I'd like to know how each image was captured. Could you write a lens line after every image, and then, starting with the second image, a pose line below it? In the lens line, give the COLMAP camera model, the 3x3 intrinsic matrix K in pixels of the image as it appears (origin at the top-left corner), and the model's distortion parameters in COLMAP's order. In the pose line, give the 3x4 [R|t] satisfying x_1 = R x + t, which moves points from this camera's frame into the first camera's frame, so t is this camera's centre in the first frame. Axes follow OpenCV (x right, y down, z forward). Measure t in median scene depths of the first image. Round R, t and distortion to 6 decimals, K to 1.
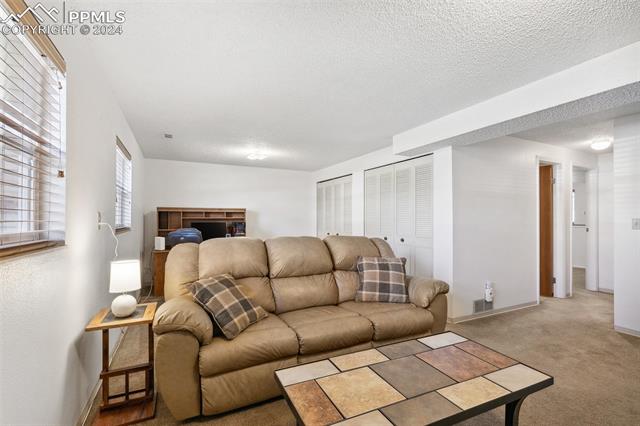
lens RADIAL K [[289.4, 0, 321.5], [0, 289.4, 216.4], [0, 0, 1]] dist [0.002085, 0.000379]
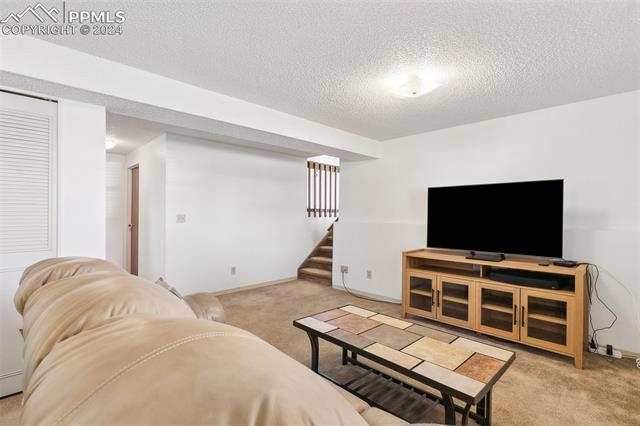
lens RADIAL K [[289.4, 0, 321.5], [0, 289.4, 216.4], [0, 0, 1]] dist [0.002085, 0.000379]
pose [[-0.299556, -0.004359, 0.954069, -0.457171], [-0.008910, 0.999959, 0.001771, 0.007841], [-0.954037, -0.007970, -0.299583, 0.932608]]
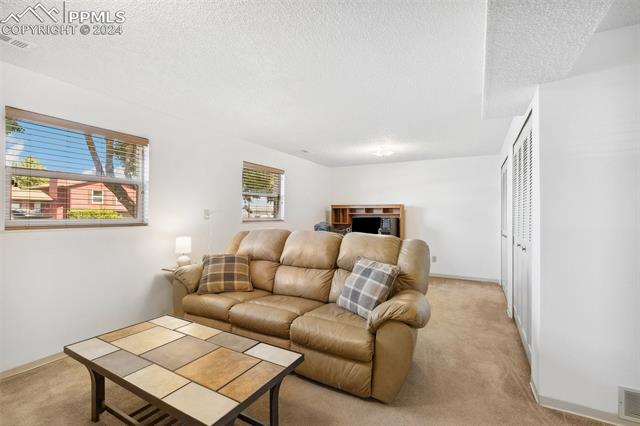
lens RADIAL K [[289.4, 0, 321.5], [0, 289.4, 216.4], [0, 0, 1]] dist [0.002085, 0.000379]
pose [[0.578651, 0.007199, -0.815543, 0.849086], [0.002205, 0.999944, 0.010391, 0.006721], [0.815572, -0.007811, 0.578603, 0.442159]]
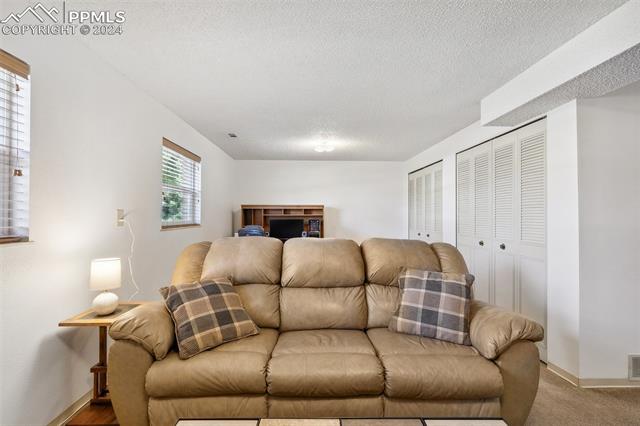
lens RADIAL K [[295.9, 0, 320.0], [0, 295.9, 213.0], [0, 0, 1]] dist [0.002312, 0.000020]
pose [[0.910183, -0.002757, -0.414197, 0.273922], [0.001878, 0.999995, -0.002529, 0.001214], [0.414202, 0.001524, 0.910184, 0.253939]]
